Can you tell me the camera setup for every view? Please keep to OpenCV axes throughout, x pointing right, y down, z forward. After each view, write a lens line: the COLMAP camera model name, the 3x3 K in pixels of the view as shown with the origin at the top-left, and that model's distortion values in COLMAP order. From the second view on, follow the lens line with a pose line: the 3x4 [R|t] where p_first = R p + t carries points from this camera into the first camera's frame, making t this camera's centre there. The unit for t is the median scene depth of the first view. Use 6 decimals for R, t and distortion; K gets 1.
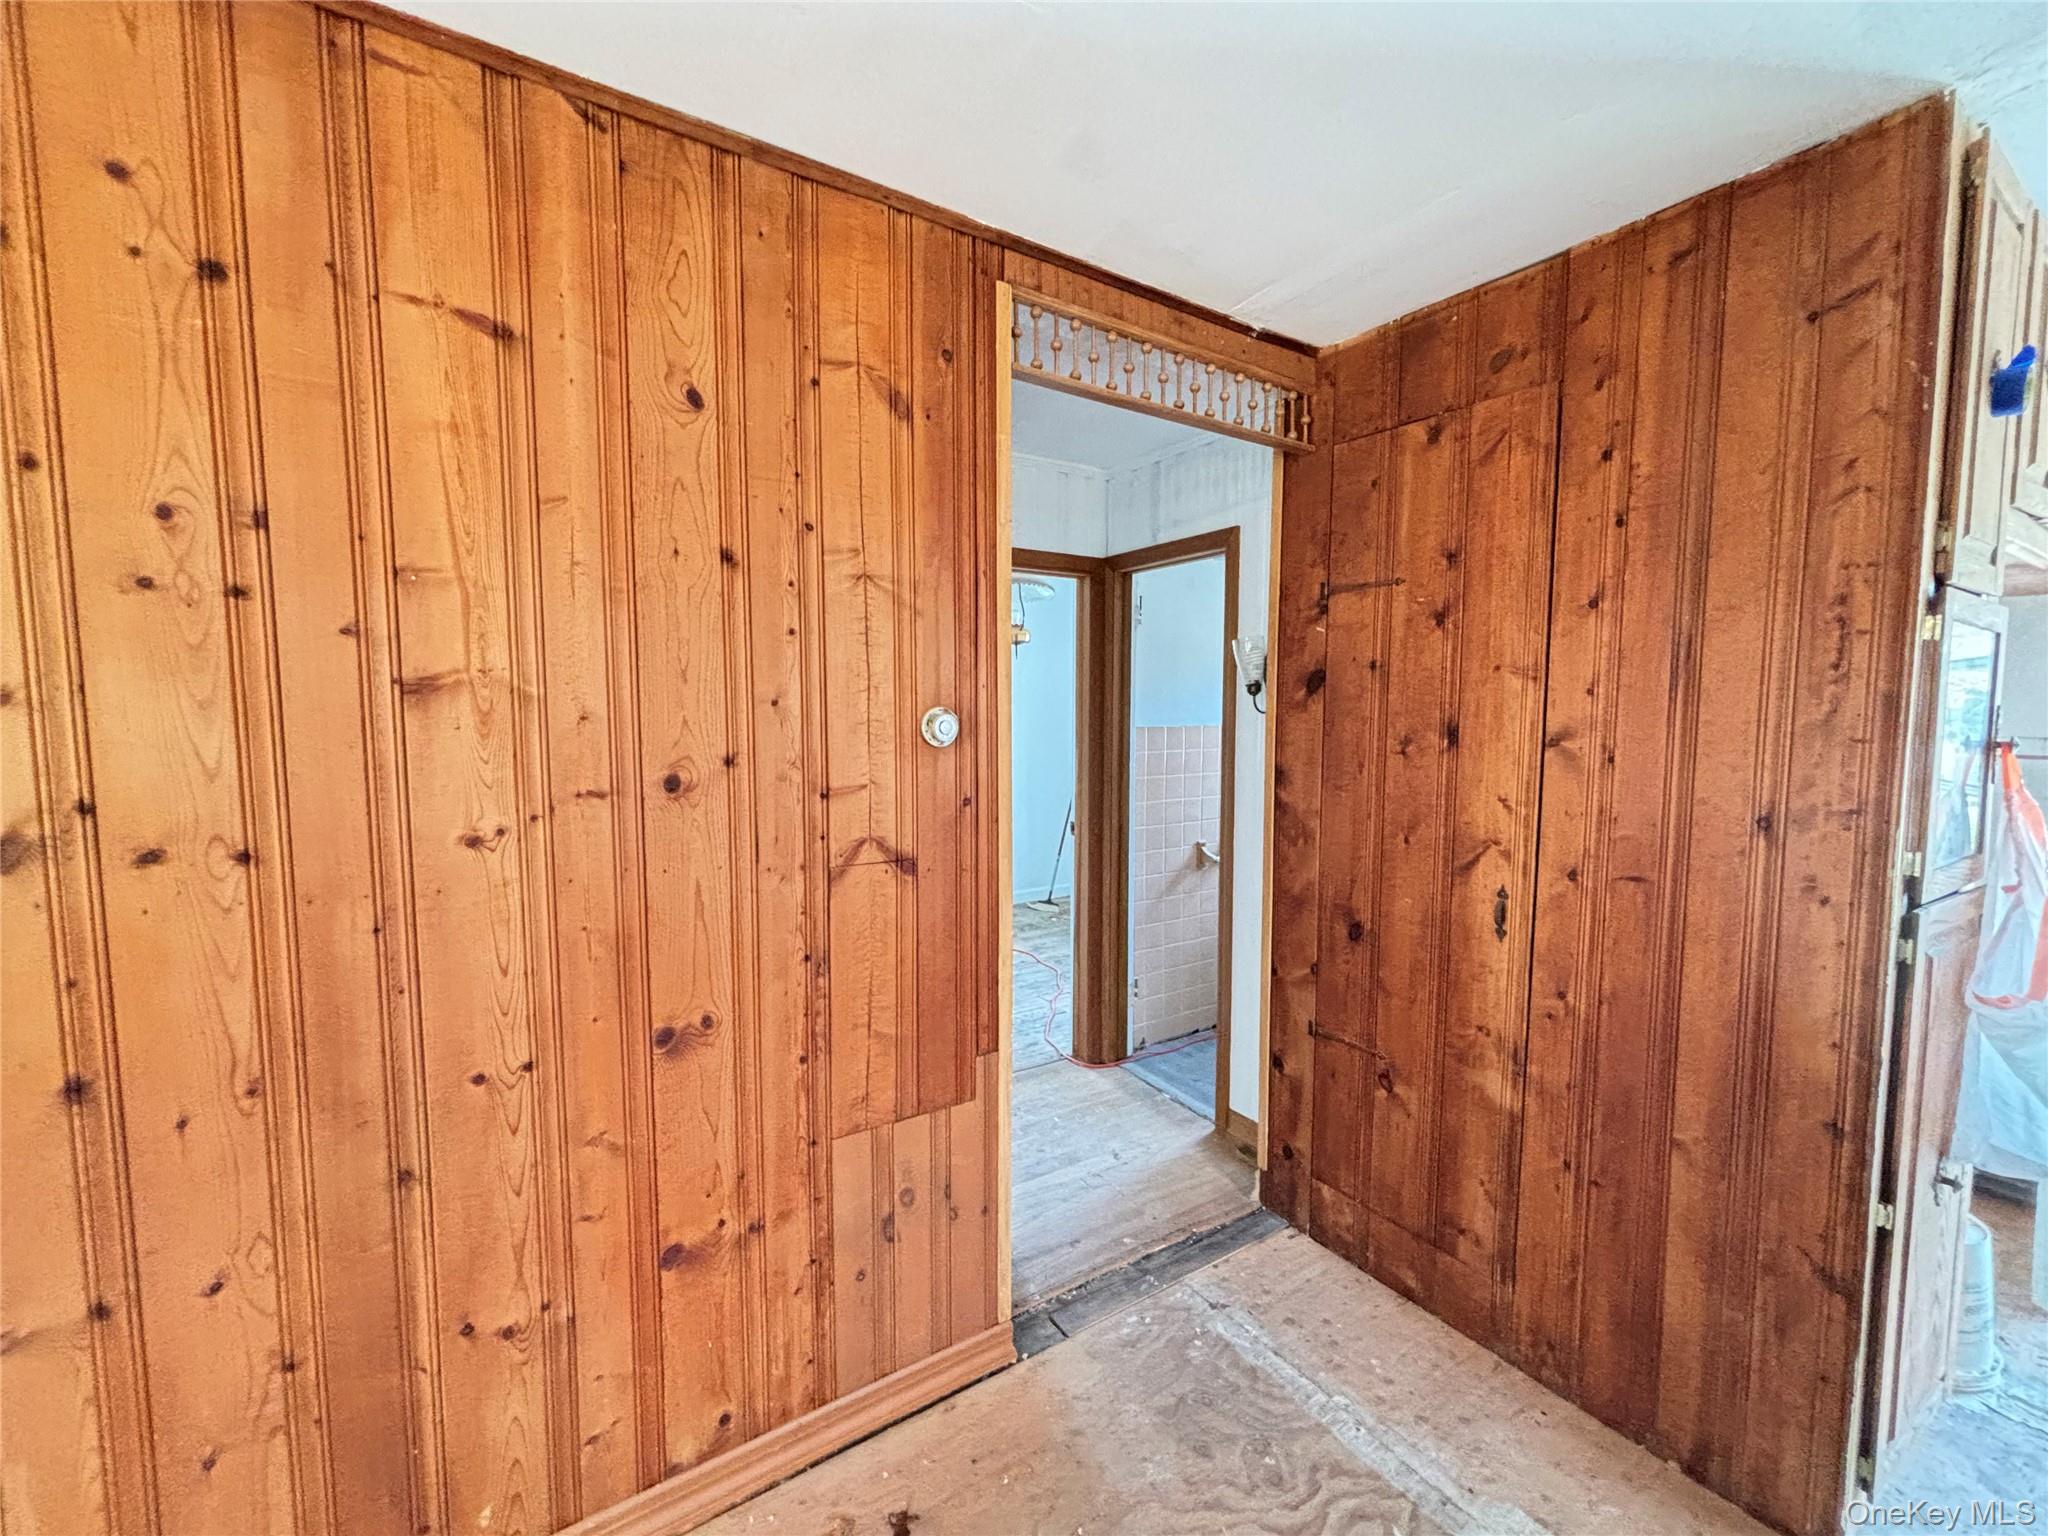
lens RADIAL K [[816.4, 0, 1020.1], [0, 816.4, 764.7], [0, 0, 1]] dist [-0.003913, 0.001122]
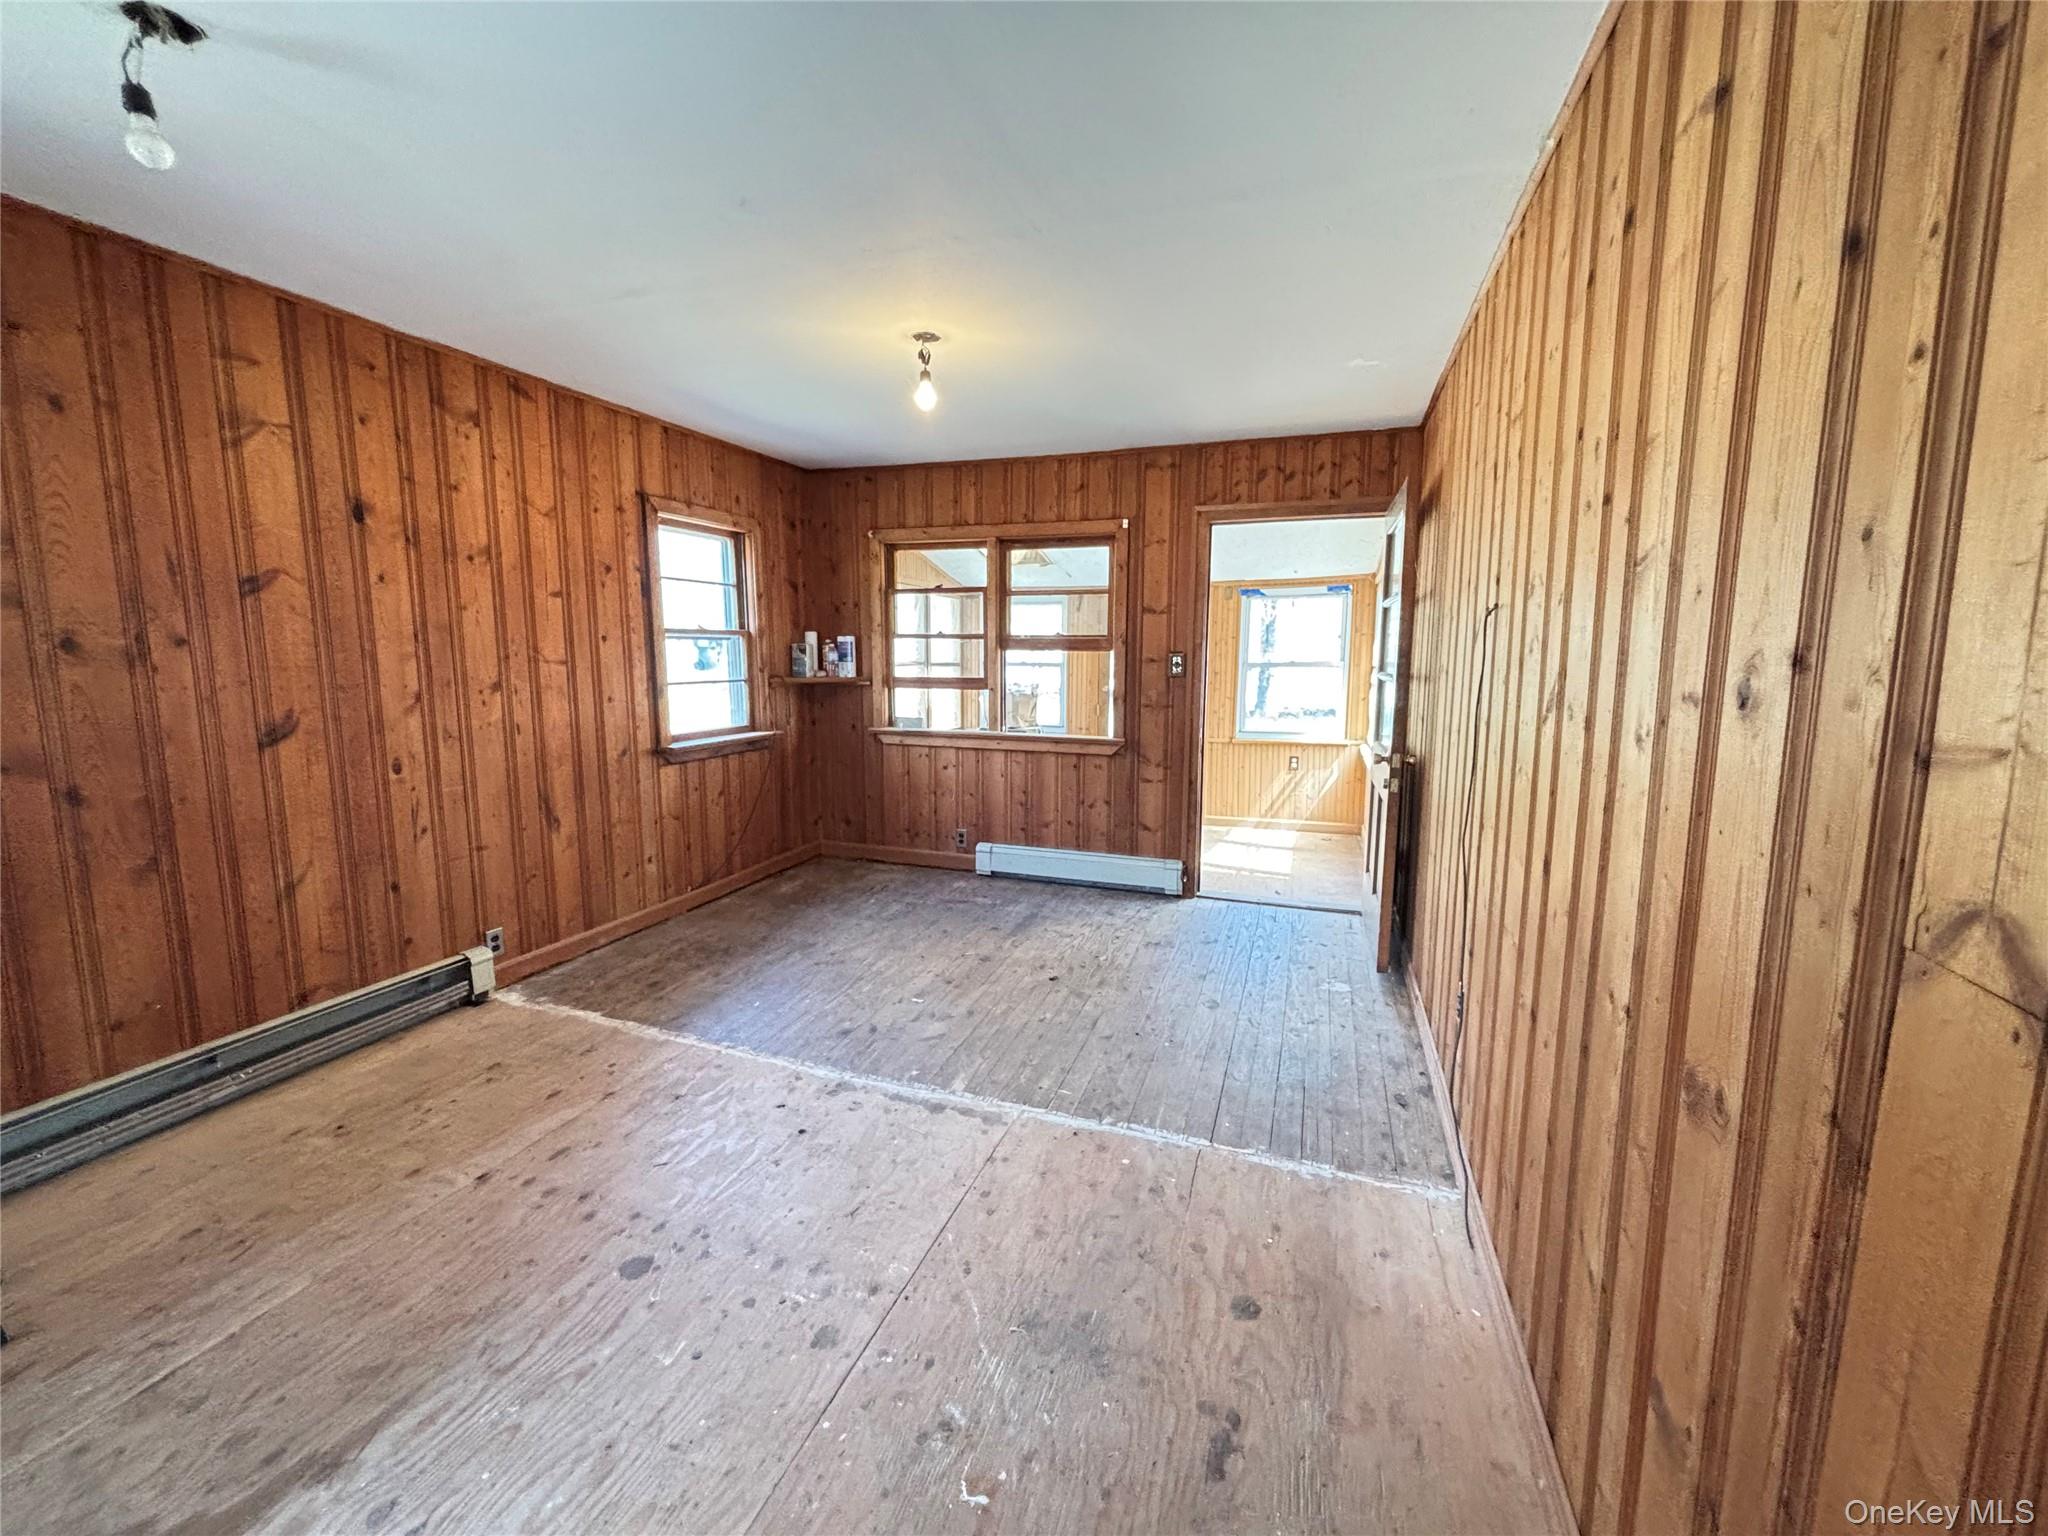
lens RADIAL K [[816.4, 0, 1024.5], [0, 816.4, 761.5], [0, 0, 1]] dist [-0.003913, 0.001122]
pose [[-0.787877, 0.080623, -0.610533, 0.273562], [-0.042818, 0.981822, 0.184910, -0.012567], [0.614343, 0.171828, -0.770103, 0.850244]]
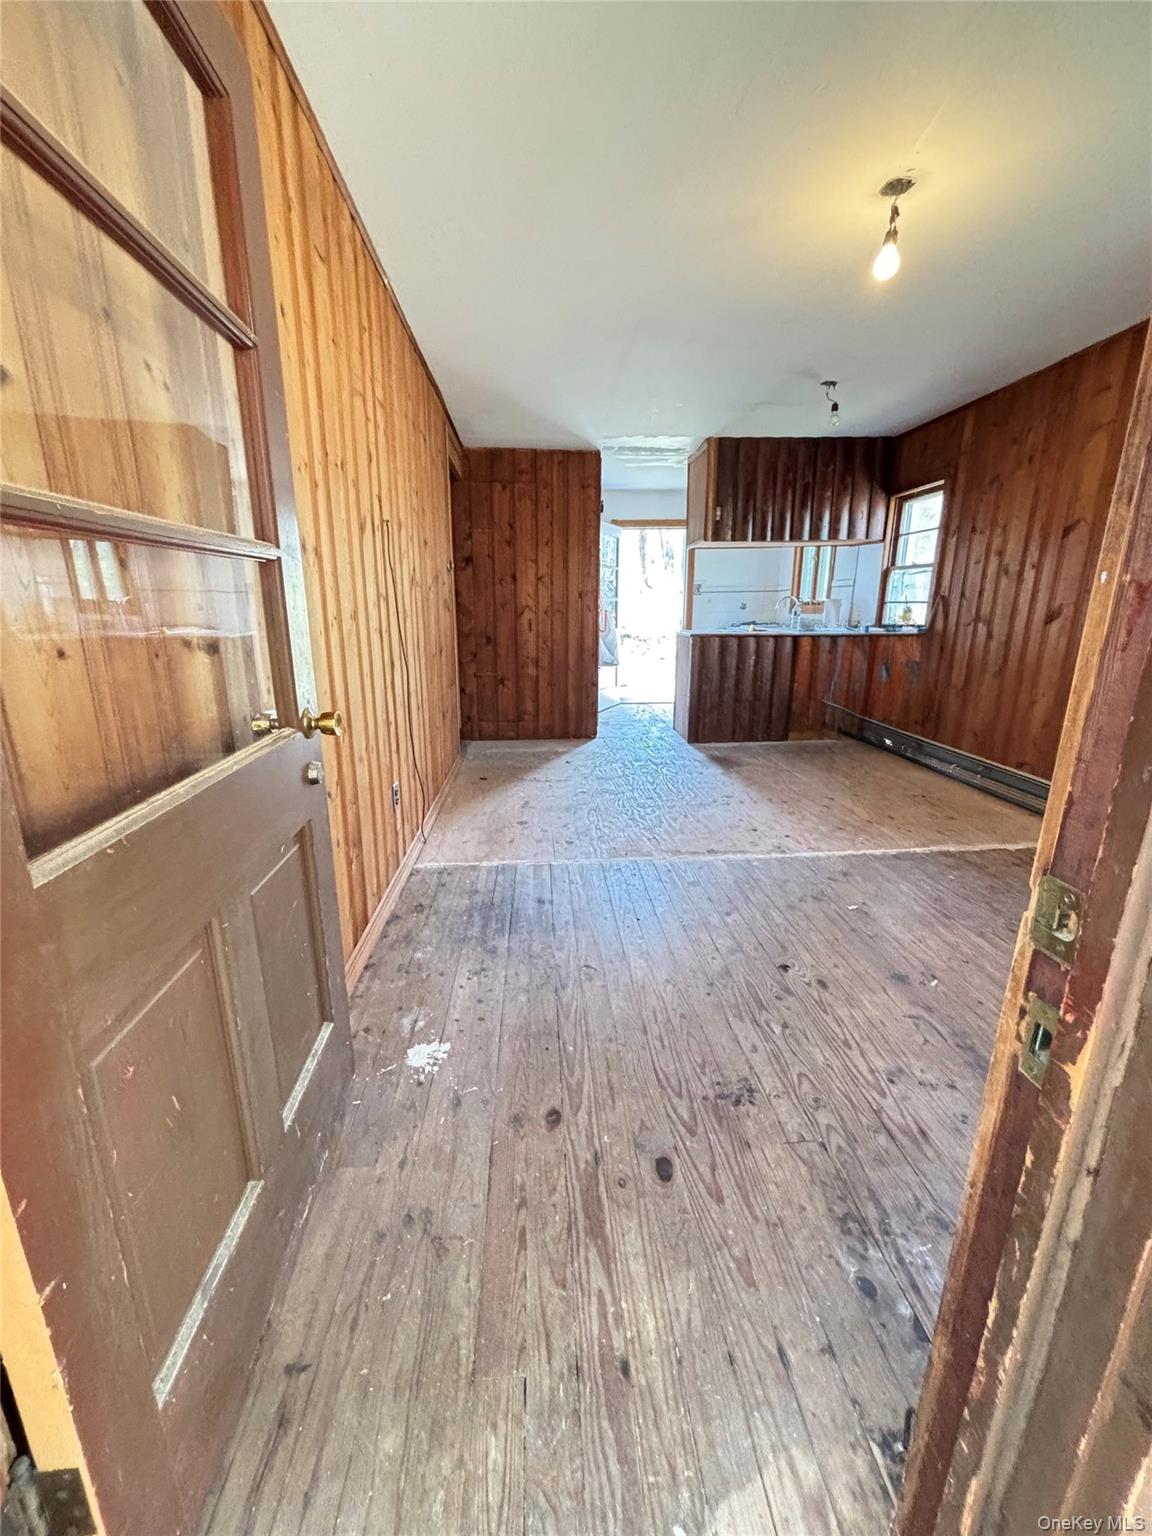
lens RADIAL K [[612.3, 0, 574.3], [0, 612.3, 765.0], [0, 0, 1]] dist [-0.003913, 0.001122]
pose [[0.486327, -0.221143, 0.845330, -1.902052], [0.055793, 0.973328, 0.222530, 0.191660], [-0.871994, -0.061059, 0.485694, -0.634539]]
